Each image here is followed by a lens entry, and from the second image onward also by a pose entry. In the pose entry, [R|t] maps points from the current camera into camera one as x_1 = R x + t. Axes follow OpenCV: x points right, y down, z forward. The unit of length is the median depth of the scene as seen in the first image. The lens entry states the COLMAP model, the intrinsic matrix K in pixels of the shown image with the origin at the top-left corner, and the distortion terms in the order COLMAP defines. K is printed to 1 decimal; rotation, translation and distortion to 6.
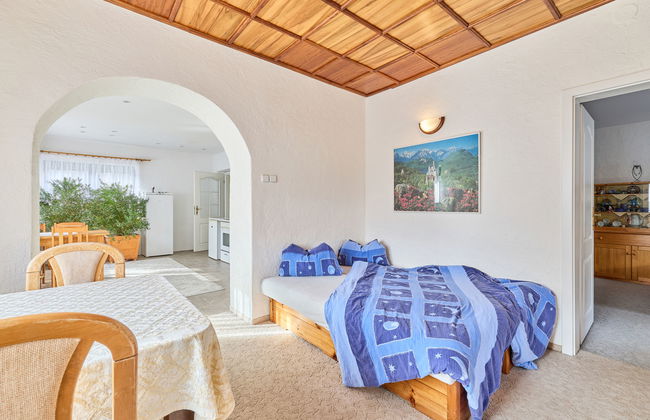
lens RADIAL K [[285.2, 0, 323.2], [0, 285.2, 206.0], [0, 0, 1]] dist [0.001089, 0.000007]
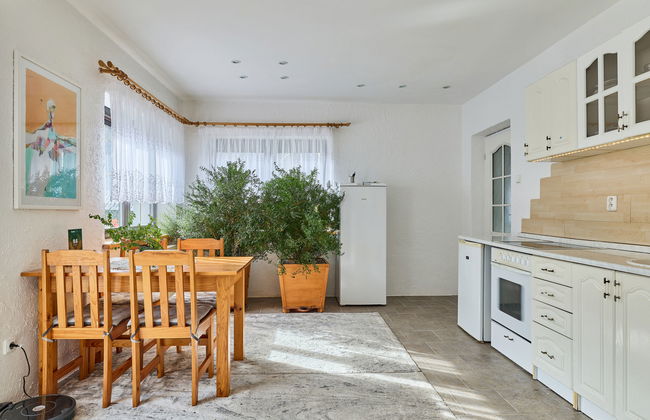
lens RADIAL K [[397.0, 0, 325.0], [0, 397.0, 210.0], [0, 0, 1]] dist [-0.002038, -0.000957]
pose [[0.791732, 0.000840, -0.610868, -0.381680], [-0.003874, 0.999986, -0.003646, 0.011333], [0.610856, 0.005253, 0.791724, 0.785818]]
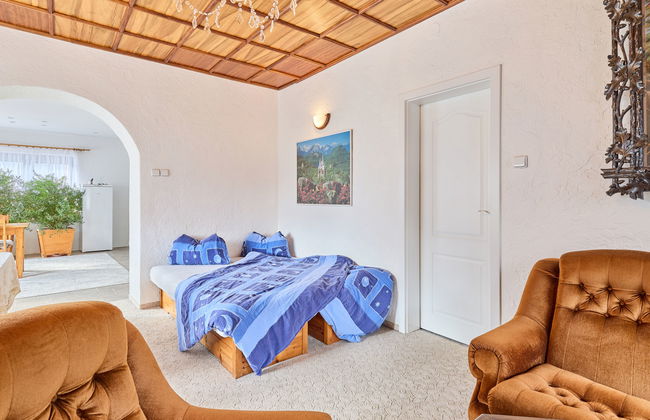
lens RADIAL K [[339.3, 0, 323.5], [0, 339.3, 198.0], [0, 0, 1]] dist [0.002911, -0.000462]
pose [[0.999830, 0.001713, -0.018349, 0.389972], [-0.001778, 0.999992, -0.003513, 0.001055], [0.018343, 0.003545, 0.999825, -0.222701]]
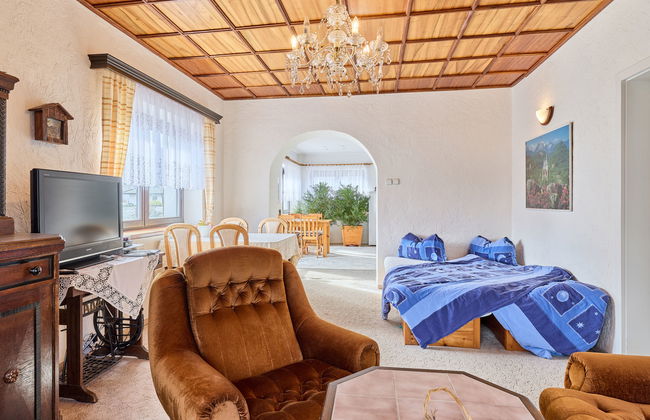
lens RADIAL K [[363.4, 0, 314.9], [0, 363.4, 201.9], [0, 0, 1]] dist [-0.001876, -0.000836]
pose [[0.654096, 0.000263, -0.756411, 0.743258], [-0.002375, 0.999996, -0.001706, 0.000386], [0.756408, 0.002913, 0.654094, -0.320496]]
